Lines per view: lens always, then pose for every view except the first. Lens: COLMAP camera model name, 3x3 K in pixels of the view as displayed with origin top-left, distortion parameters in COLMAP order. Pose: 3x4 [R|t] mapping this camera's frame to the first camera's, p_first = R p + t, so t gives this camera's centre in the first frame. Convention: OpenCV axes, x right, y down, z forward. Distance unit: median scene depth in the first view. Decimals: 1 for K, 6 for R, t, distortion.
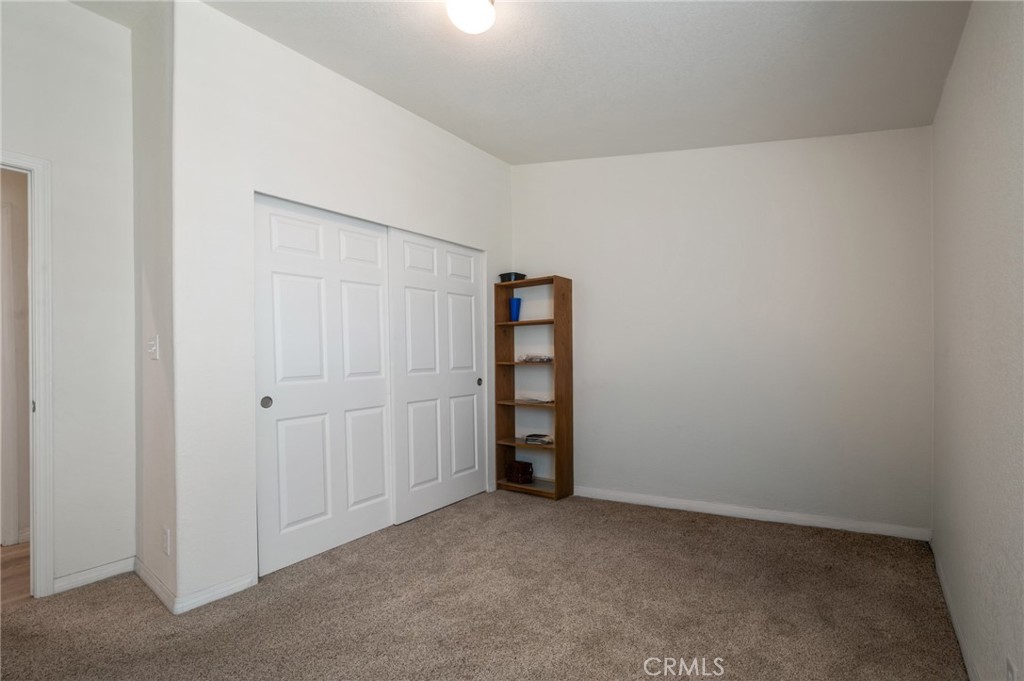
lens RADIAL K [[449.3, 0, 512.0], [0, 449.3, 340.5], [0, 0, 1]] dist [0.000660, 0.000212]
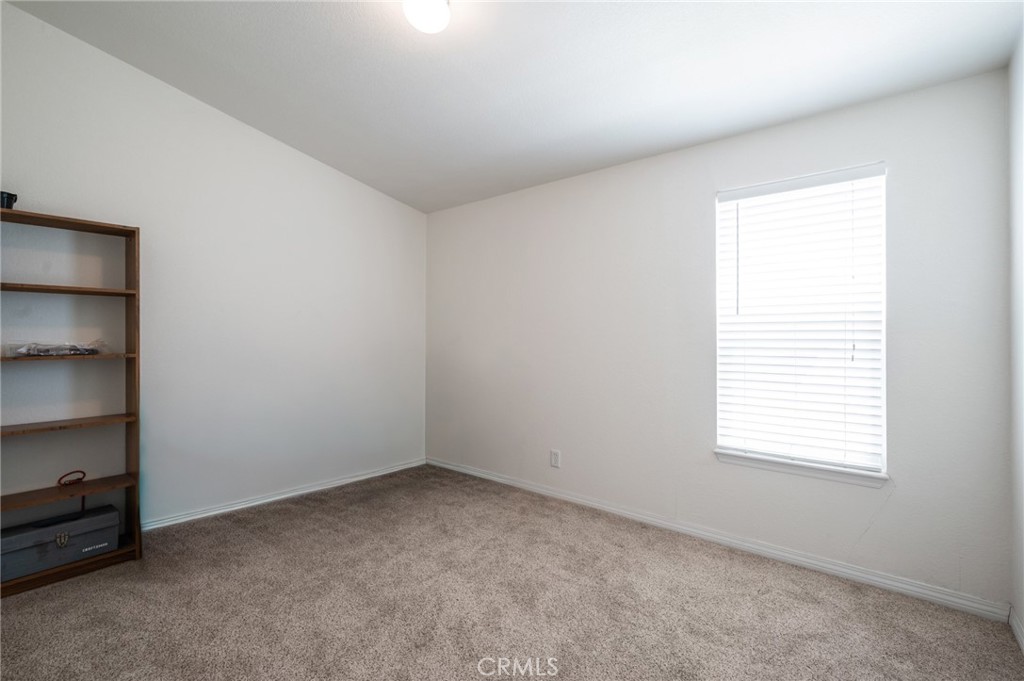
lens RADIAL K [[449.3, 0, 512.0], [0, 449.3, 340.5], [0, 0, 1]] dist [0.000660, 0.000212]
pose [[0.020917, 0.003236, 0.999776, -0.840214], [-0.027372, 0.999622, -0.002663, 0.018611], [-0.999406, -0.027310, 0.020998, 0.609887]]
